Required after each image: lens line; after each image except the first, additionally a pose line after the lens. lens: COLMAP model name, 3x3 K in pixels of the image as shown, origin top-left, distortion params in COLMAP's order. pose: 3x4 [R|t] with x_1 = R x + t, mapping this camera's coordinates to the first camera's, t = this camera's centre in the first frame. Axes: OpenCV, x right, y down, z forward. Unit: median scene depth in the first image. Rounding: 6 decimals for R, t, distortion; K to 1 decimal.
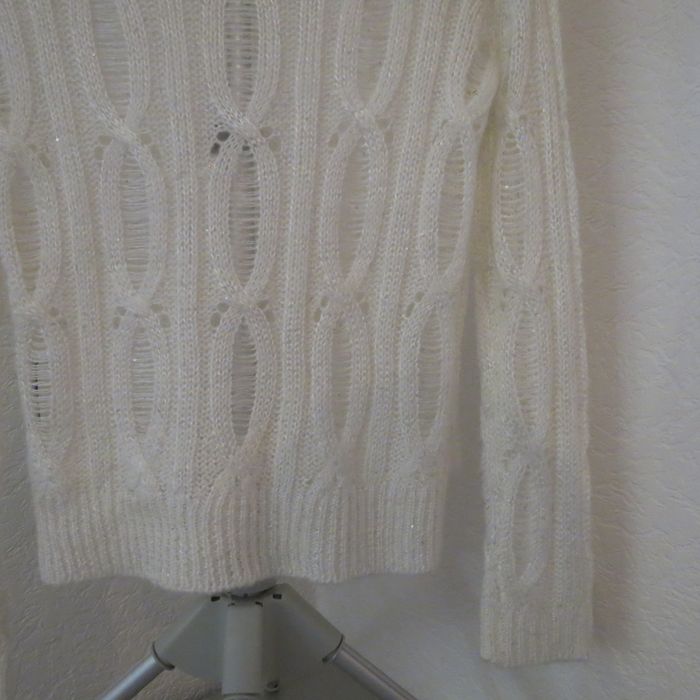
lens RADIAL K [[674.7, 0, 352.3], [0, 674.7, 343.2], [0, 0, 1]] dist [-0.023671, 0.004006]
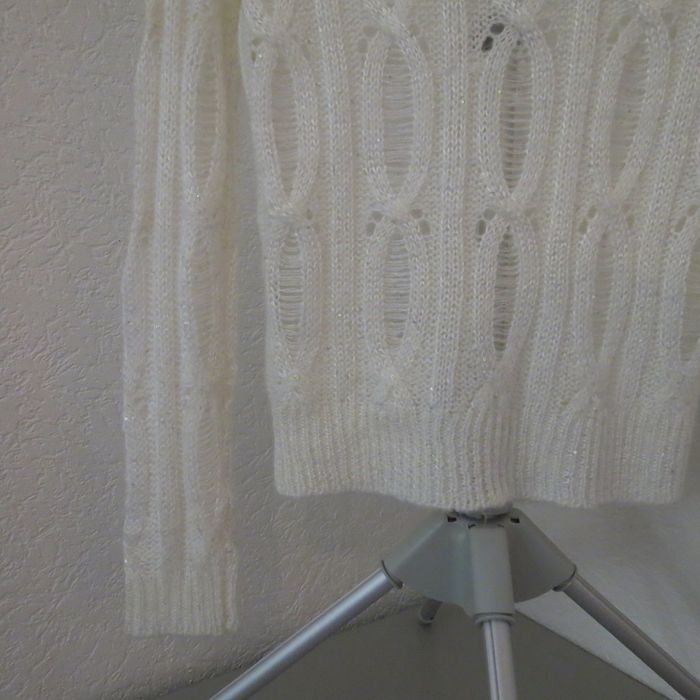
lens RADIAL K [[674.7, 0, 352.3], [0, 674.7, 343.2], [0, 0, 1]] dist [-0.023671, 0.004006]
pose [[0.997195, 0.034466, -0.066446, -0.308139], [-0.030152, 0.997439, 0.064863, 0.070153], [0.068512, -0.062677, 0.995680, 0.035712]]
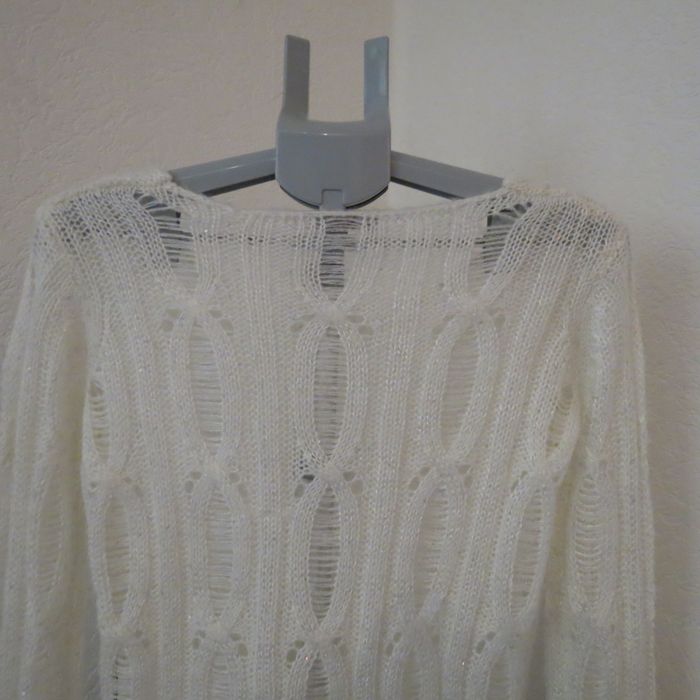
lens RADIAL K [[674.7, 0, 352.3], [0, 674.7, 343.2], [0, 0, 1]] dist [-0.023671, 0.004006]
pose [[0.996457, 0.049658, -0.067872, -0.062370], [-0.052022, 0.998083, -0.033523, -0.472893], [0.066078, 0.036935, 0.997131, -0.036239]]
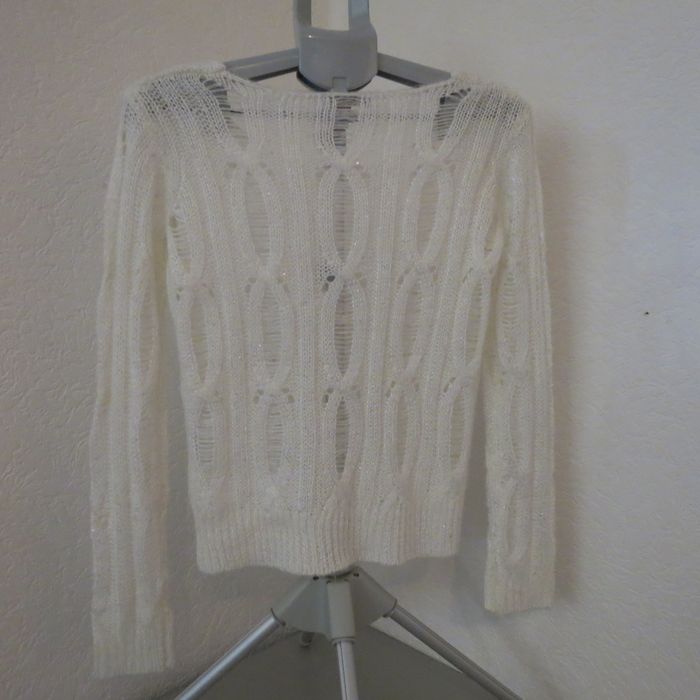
lens RADIAL K [[674.7, 0, 352.3], [0, 674.7, 343.2], [0, 0, 1]] dist [-0.023671, 0.004006]
pose [[0.993602, -0.000485, 0.112940, -0.308973], [-0.003648, 0.999331, 0.036385, -0.212040], [-0.112882, -0.036565, 0.992935, -0.513242]]
